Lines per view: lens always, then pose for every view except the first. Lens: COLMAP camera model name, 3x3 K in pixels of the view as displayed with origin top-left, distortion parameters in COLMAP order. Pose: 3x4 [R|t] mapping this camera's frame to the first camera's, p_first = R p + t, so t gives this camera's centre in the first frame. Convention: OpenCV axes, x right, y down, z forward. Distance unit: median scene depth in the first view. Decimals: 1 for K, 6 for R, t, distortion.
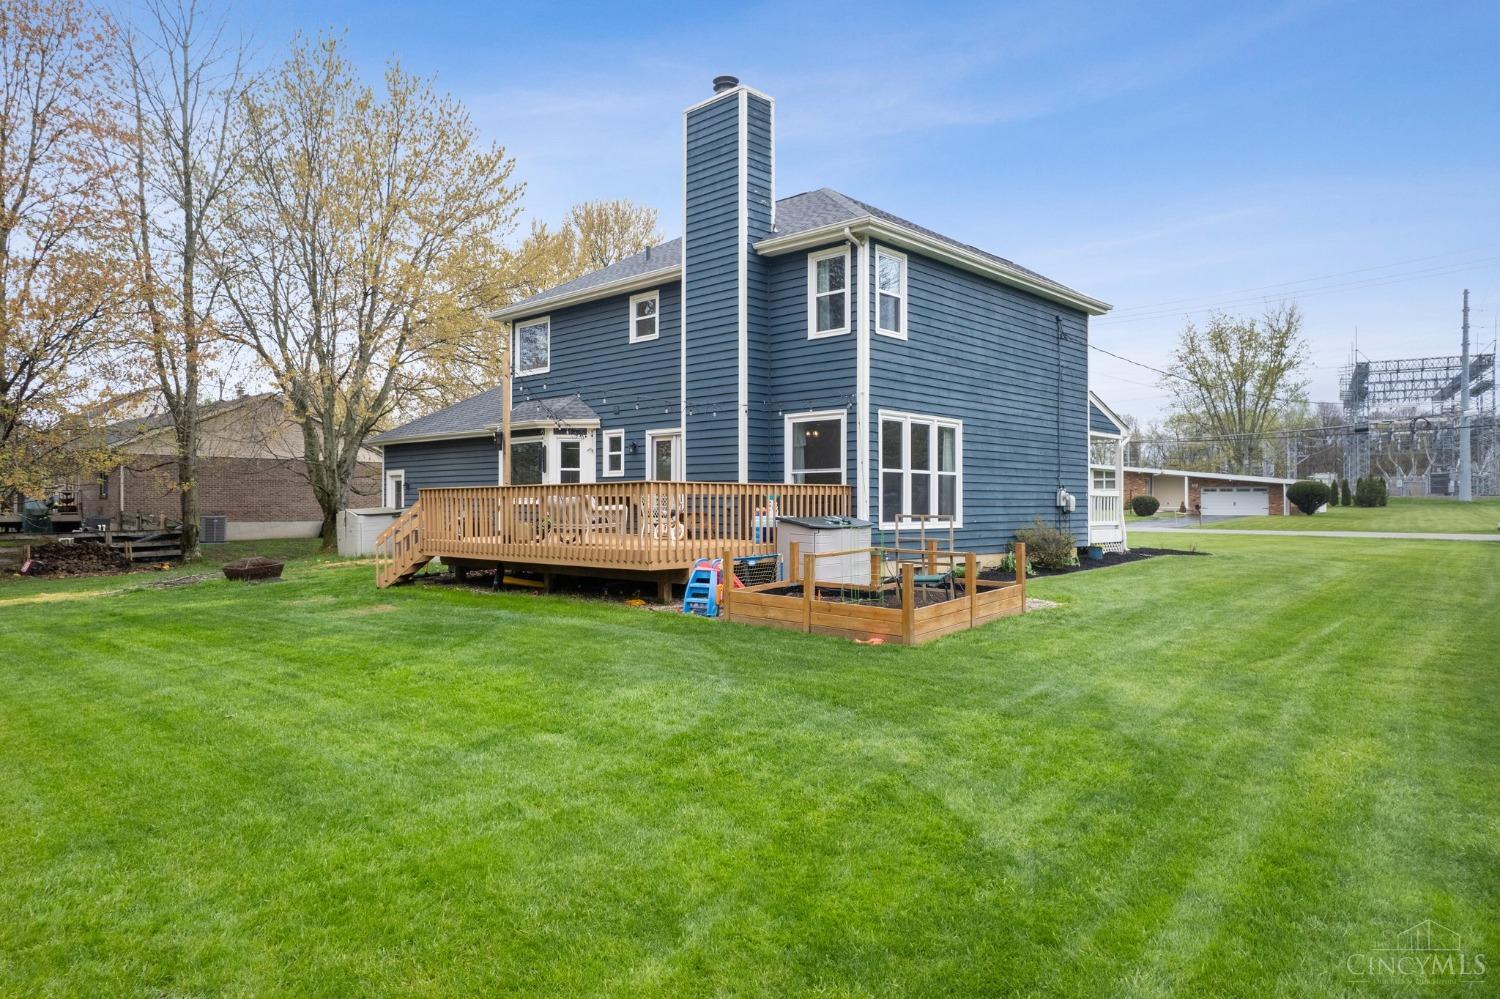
lens RADIAL K [[969.4, 0, 750.0], [0, 969.4, 499.5], [0, 0, 1]] dist [-0.074059, 0.074541]
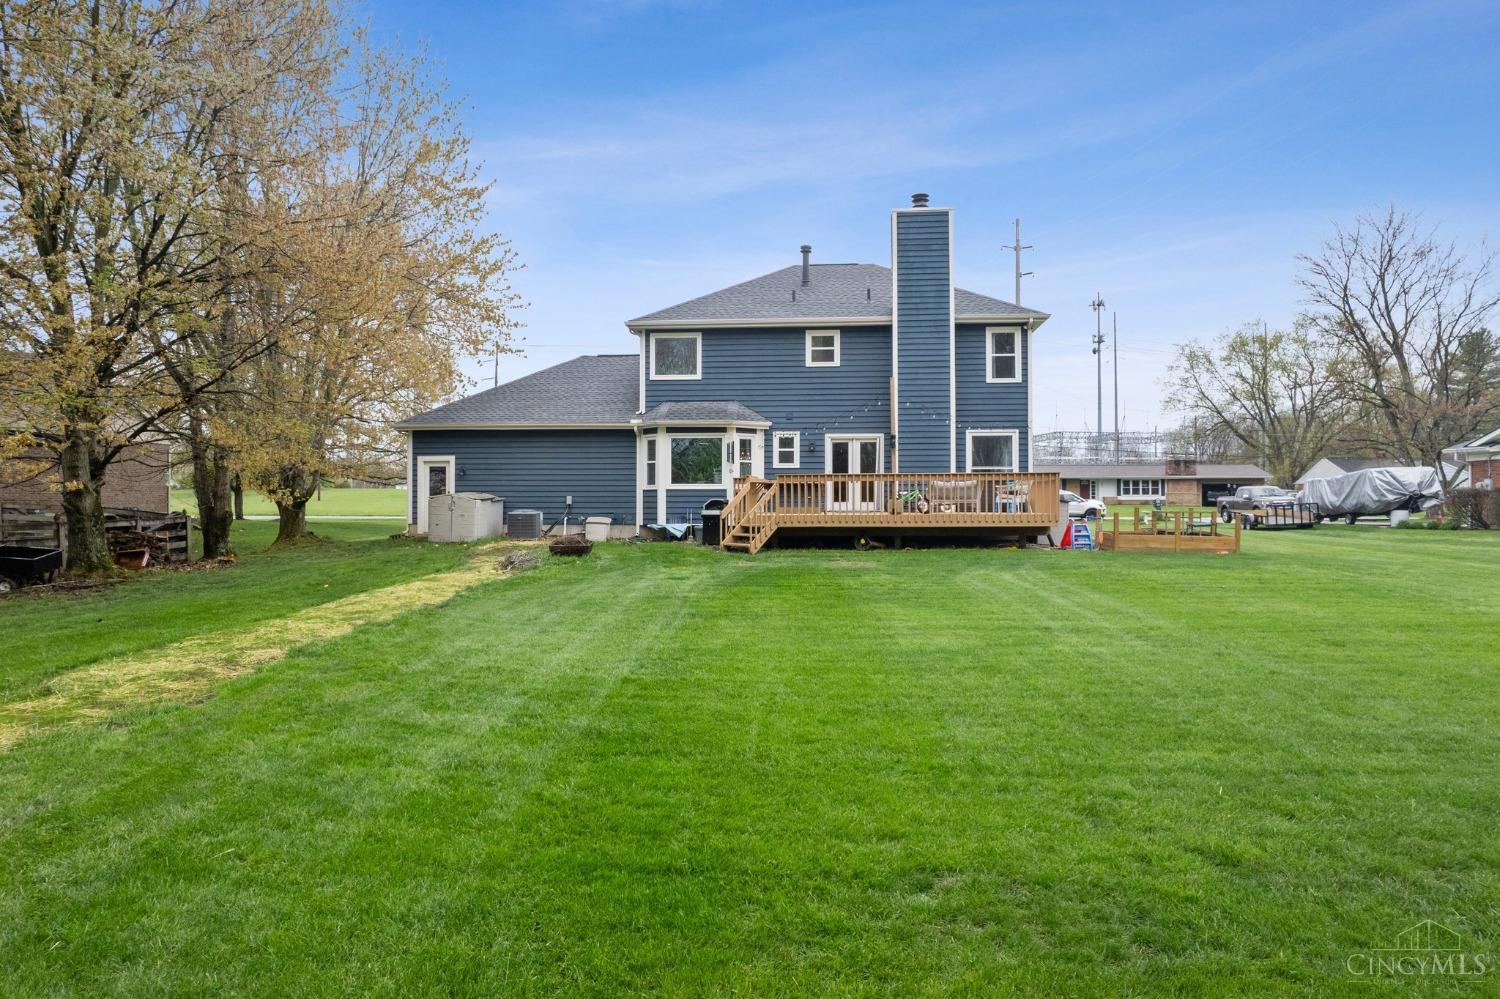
lens RADIAL K [[969.4, 0, 750.0], [0, 969.4, 499.5], [0, 0, 1]] dist [-0.074059, 0.074541]
pose [[0.786907, 0.001977, 0.617069, -0.972706], [-0.002558, 0.999997, 0.000059, 0.018459], [-0.617066, -0.001625, 0.786909, 0.015074]]
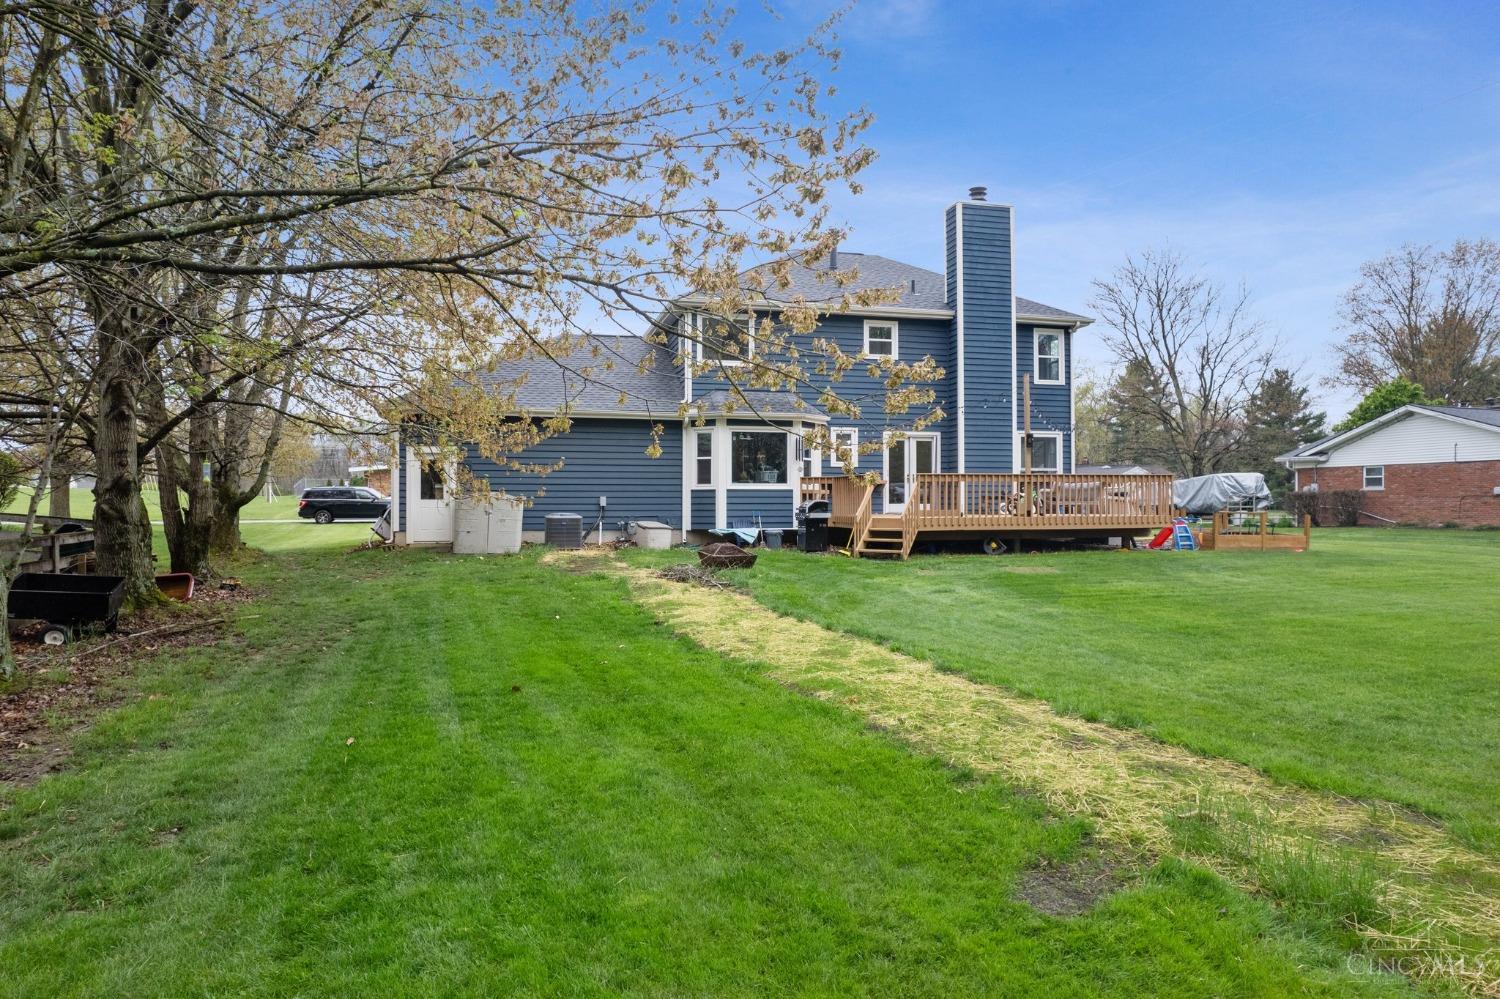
lens RADIAL K [[969.4, 0, 750.0], [0, 969.4, 499.5], [0, 0, 1]] dist [-0.074059, 0.074541]
pose [[0.535364, 0.003396, 0.844615, -1.208759], [-0.003301, 0.999993, -0.001929, 0.019376], [-0.844615, -0.001755, 0.535371, 0.458023]]
